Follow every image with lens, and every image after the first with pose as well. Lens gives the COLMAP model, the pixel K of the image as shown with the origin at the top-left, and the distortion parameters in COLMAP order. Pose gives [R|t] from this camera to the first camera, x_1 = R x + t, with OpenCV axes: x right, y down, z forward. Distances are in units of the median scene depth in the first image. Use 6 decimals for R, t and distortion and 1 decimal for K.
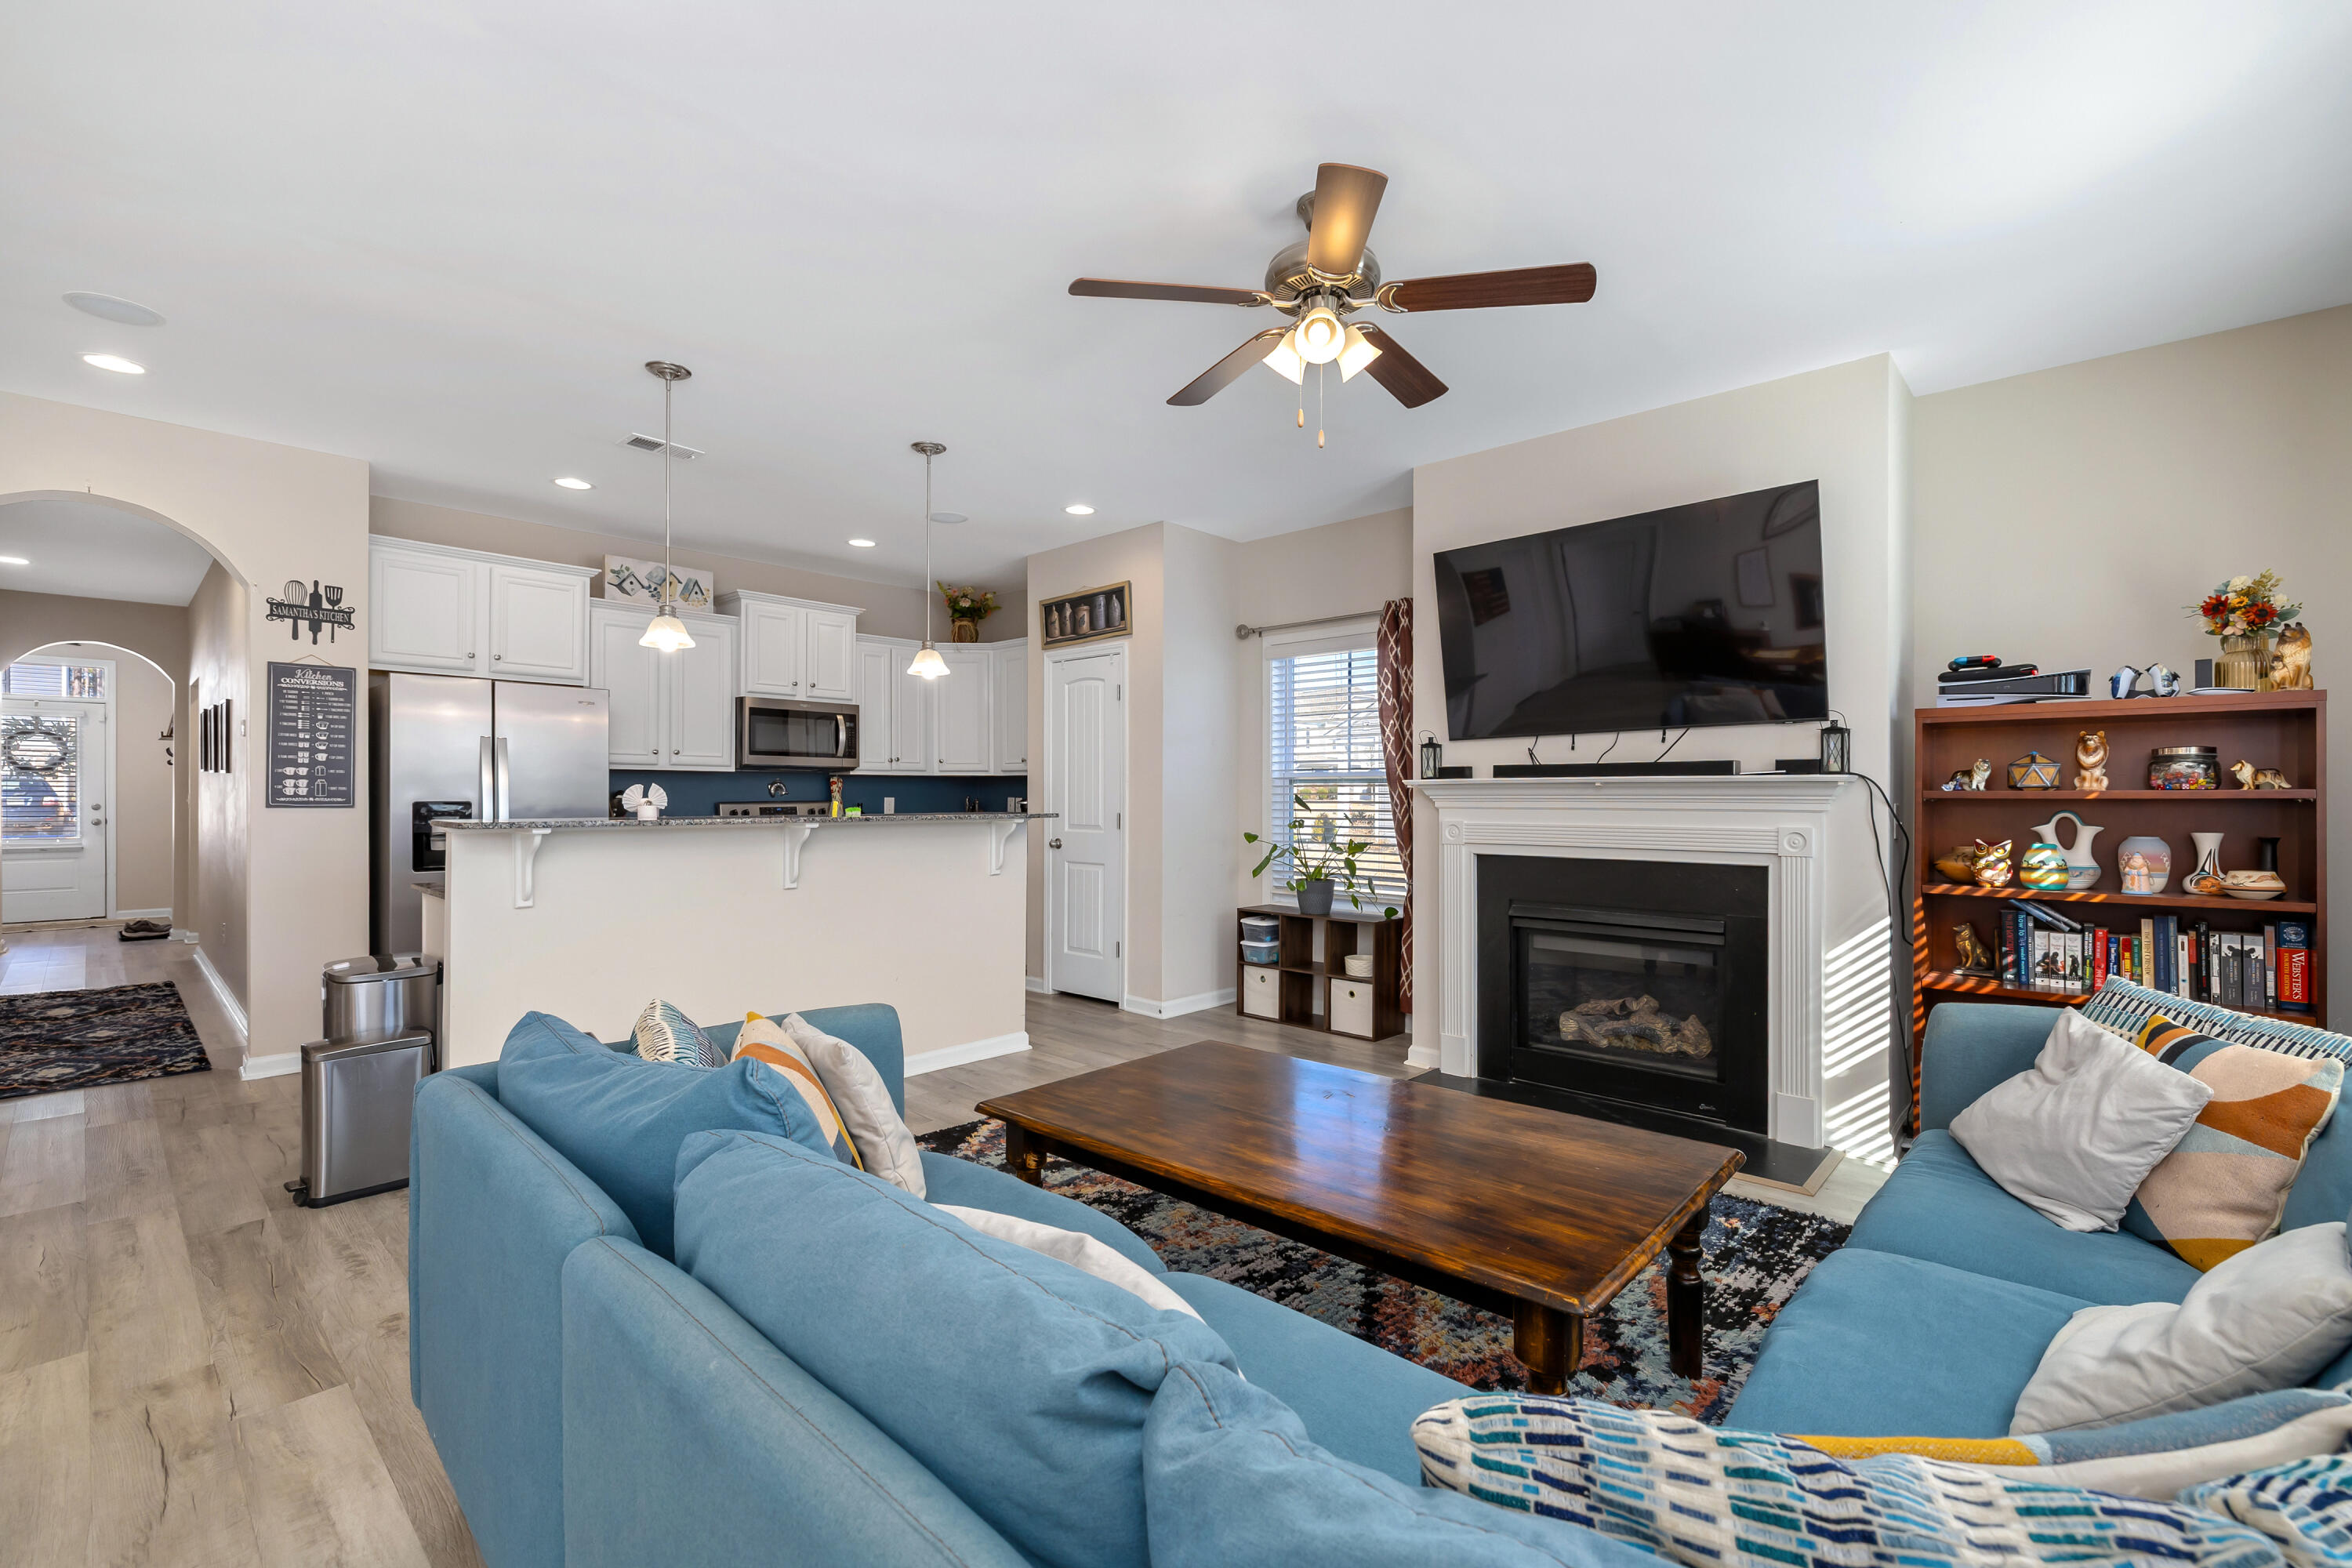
lens RADIAL K [[1016.5, 0, 1180.5], [0, 1016.5, 794.8], [0, 0, 1]] dist [0.001312, -0.000470]
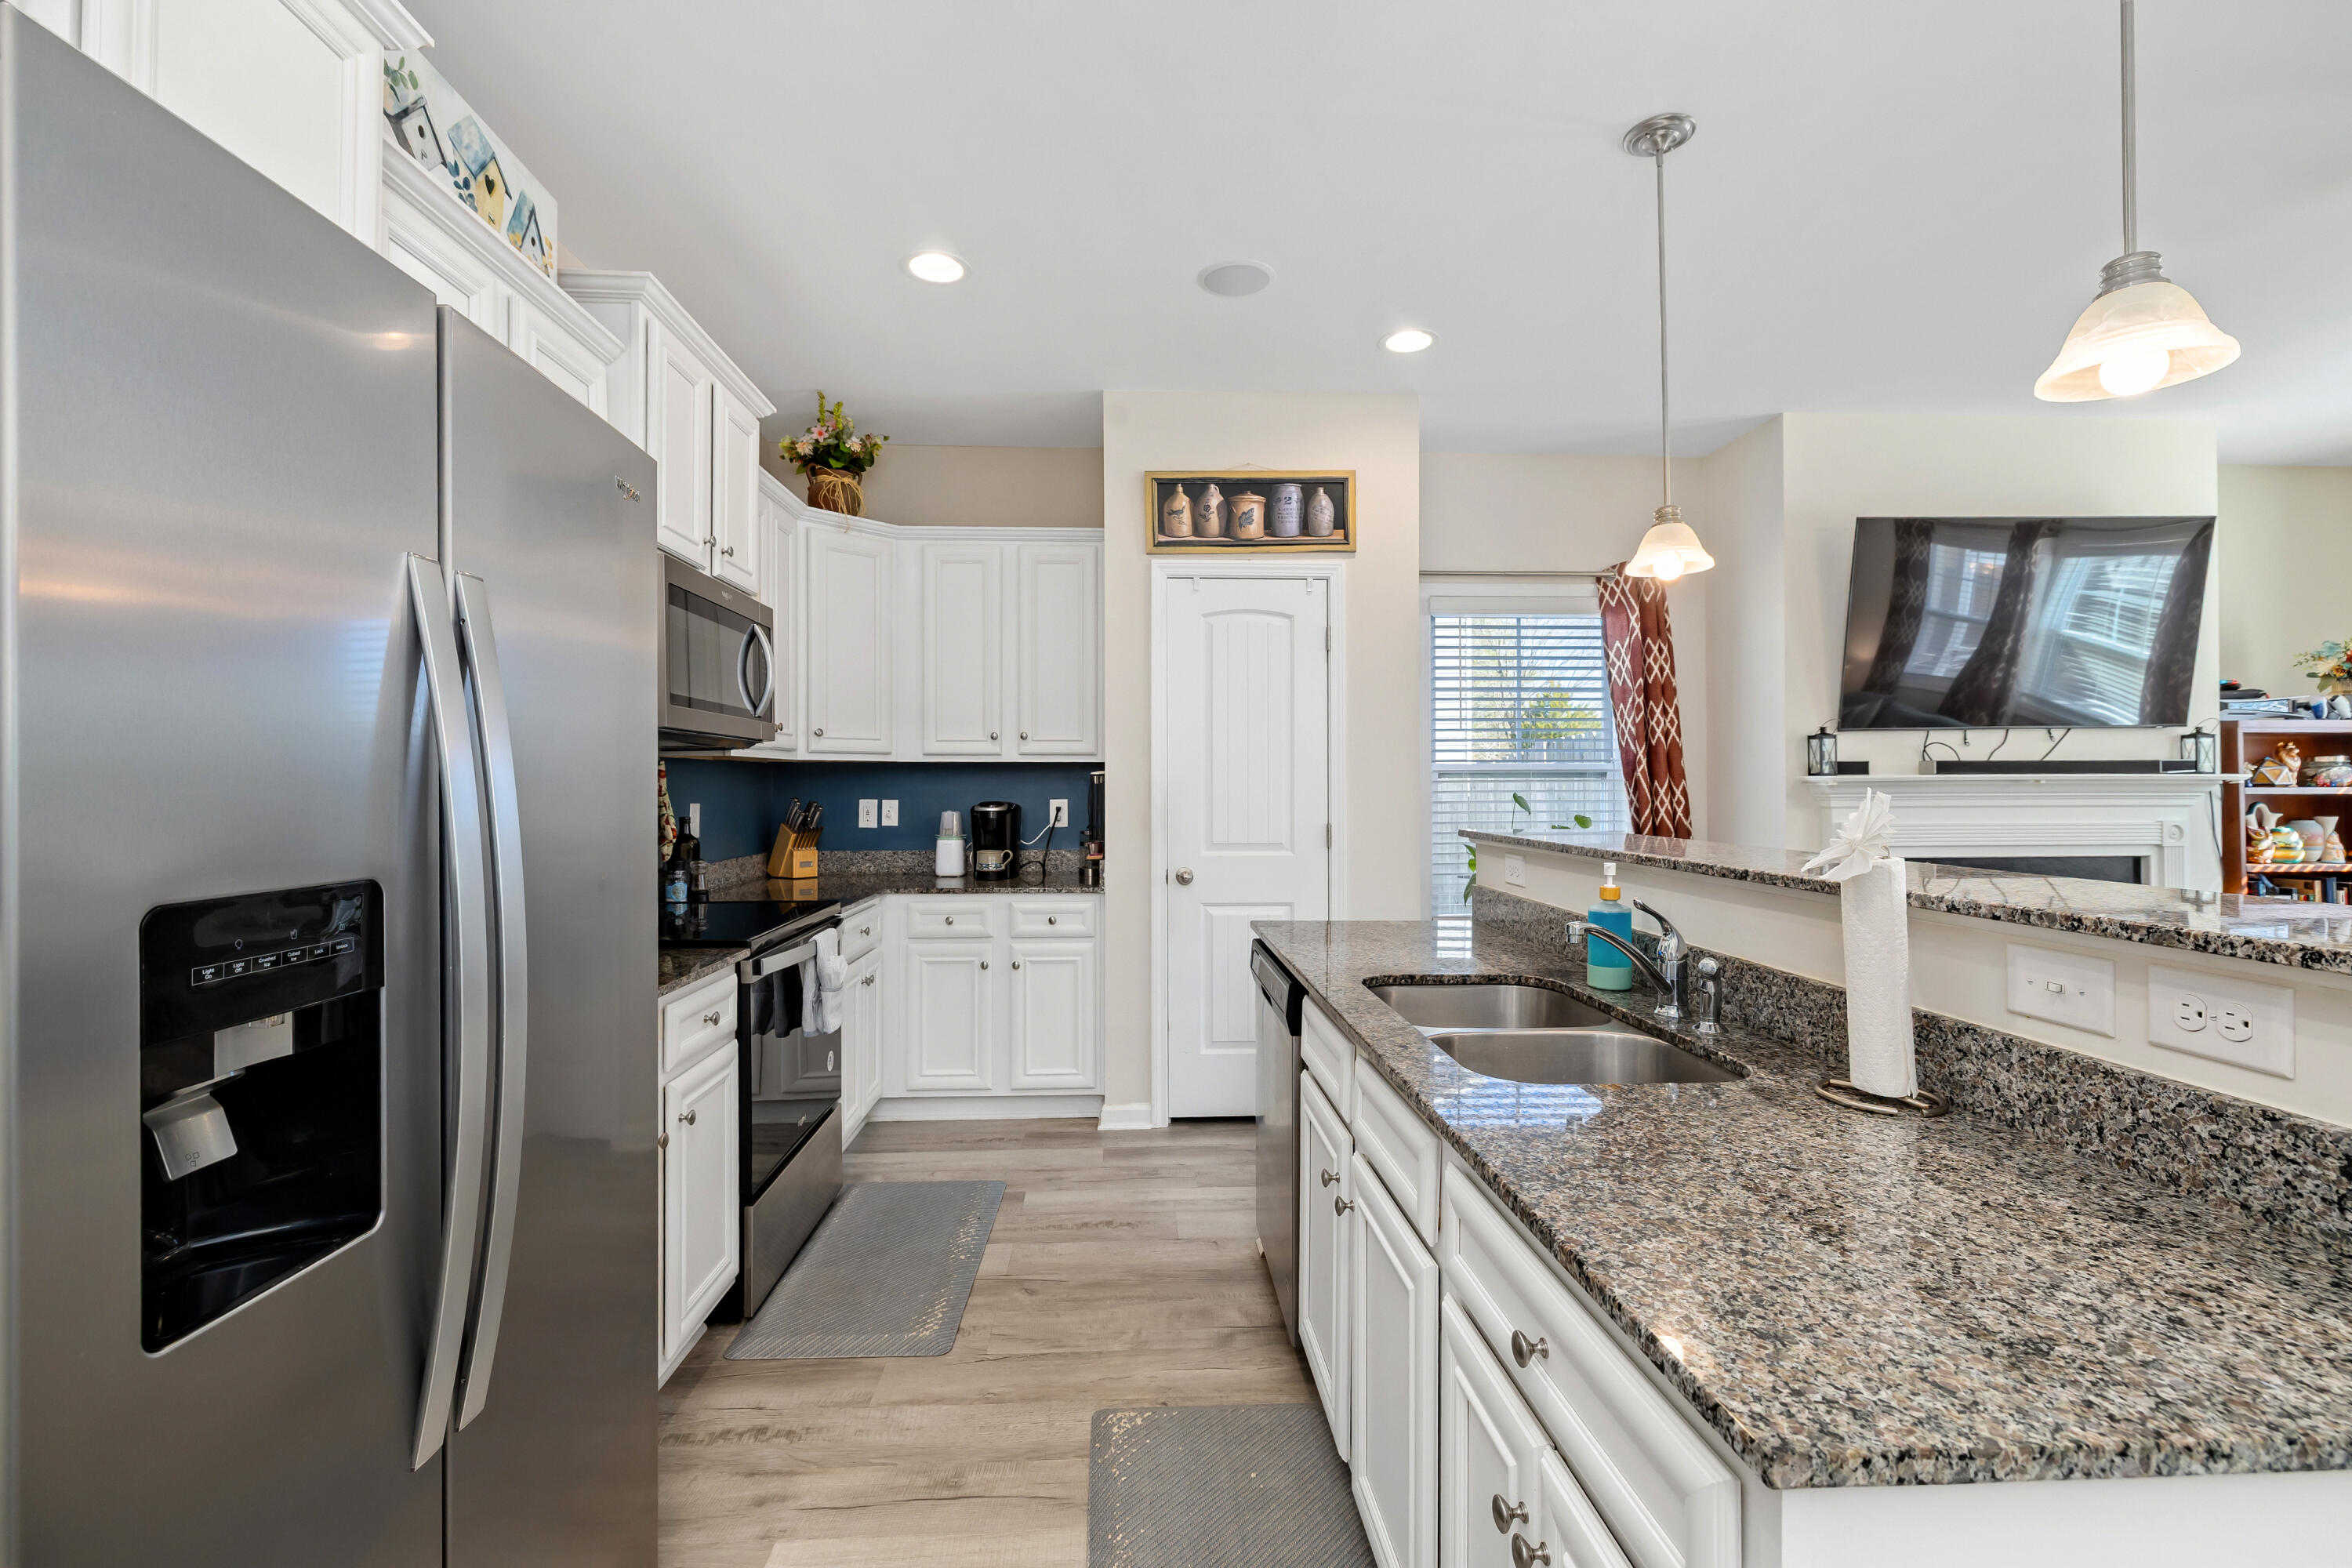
lens RADIAL K [[1016.5, 0, 1173.6], [0, 1016.5, 780.4], [0, 0, 1]] dist [0.001312, -0.000470]
pose [[0.694337, -0.001074, 0.719649, -0.600716], [0.003039, 0.999994, -0.001440, -0.008785], [-0.719643, 0.003187, 0.694337, 0.619958]]
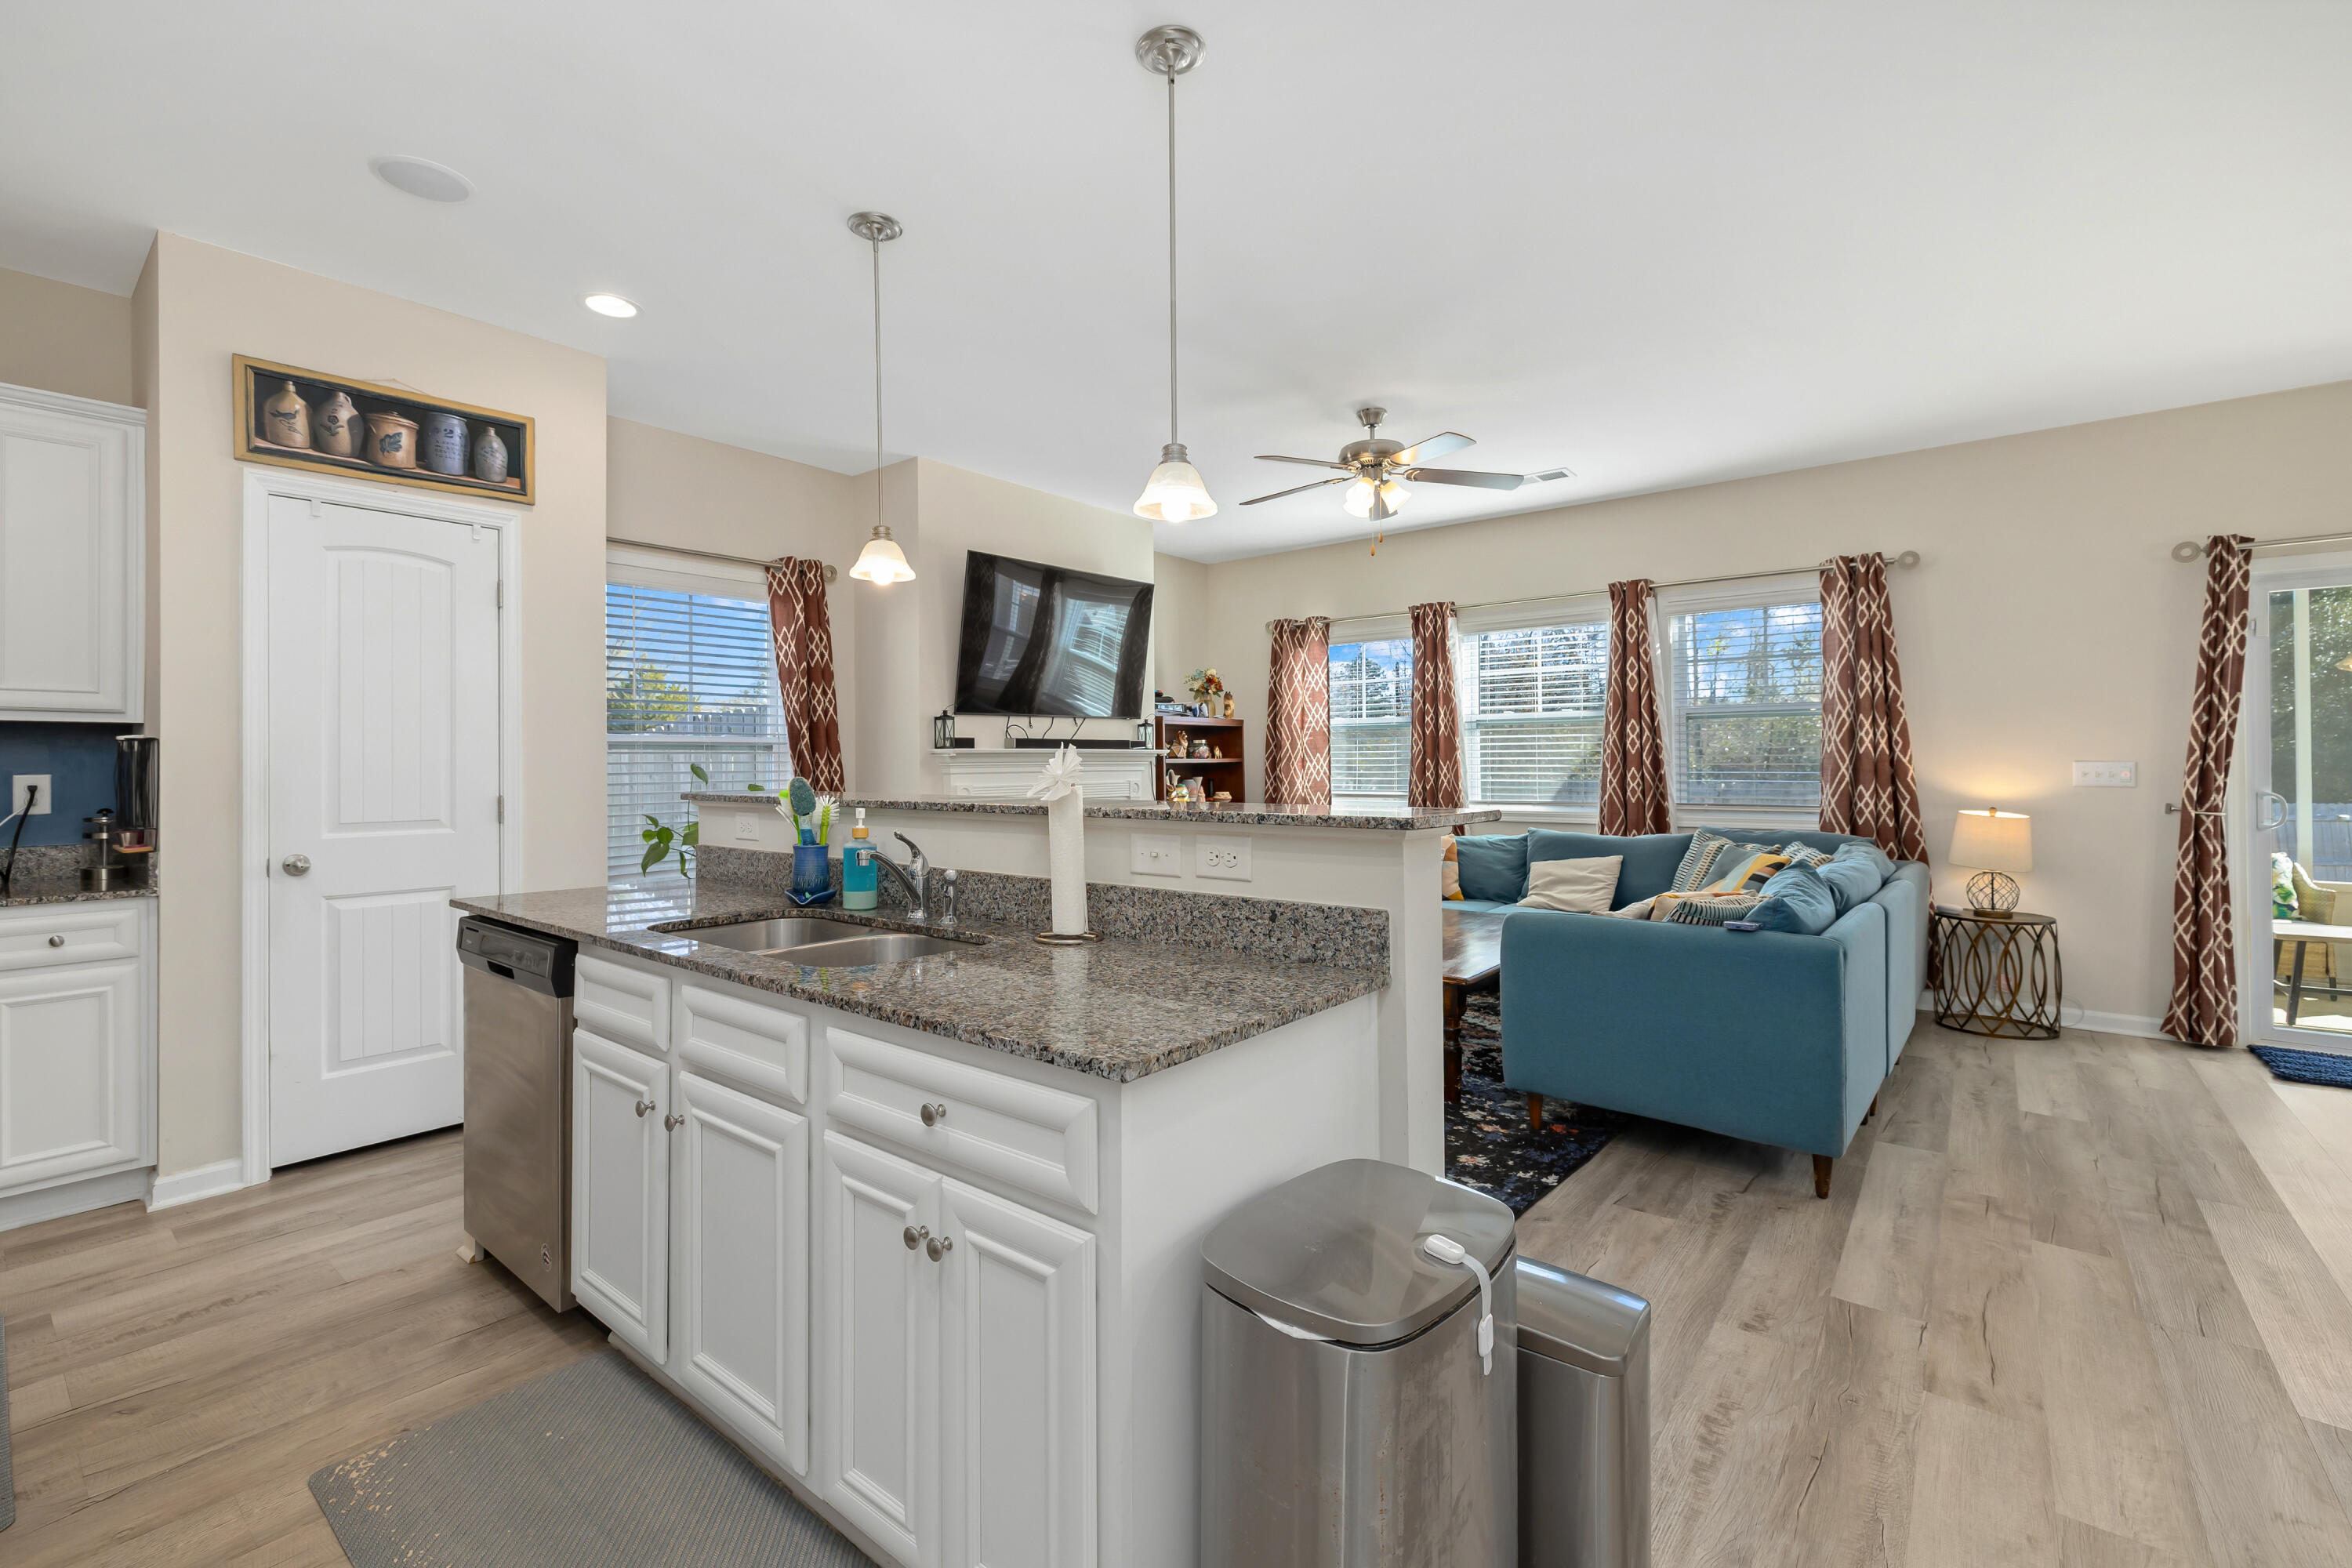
lens RADIAL K [[1016.5, 0, 1156.4], [0, 1016.5, 756.6], [0, 0, 1]] dist [0.001312, -0.000470]
pose [[-0.061244, 0.003945, 0.998115, -0.682991], [0.004545, 0.999983, -0.003673, -0.001016], [-0.998113, 0.004312, -0.061260, 0.652950]]
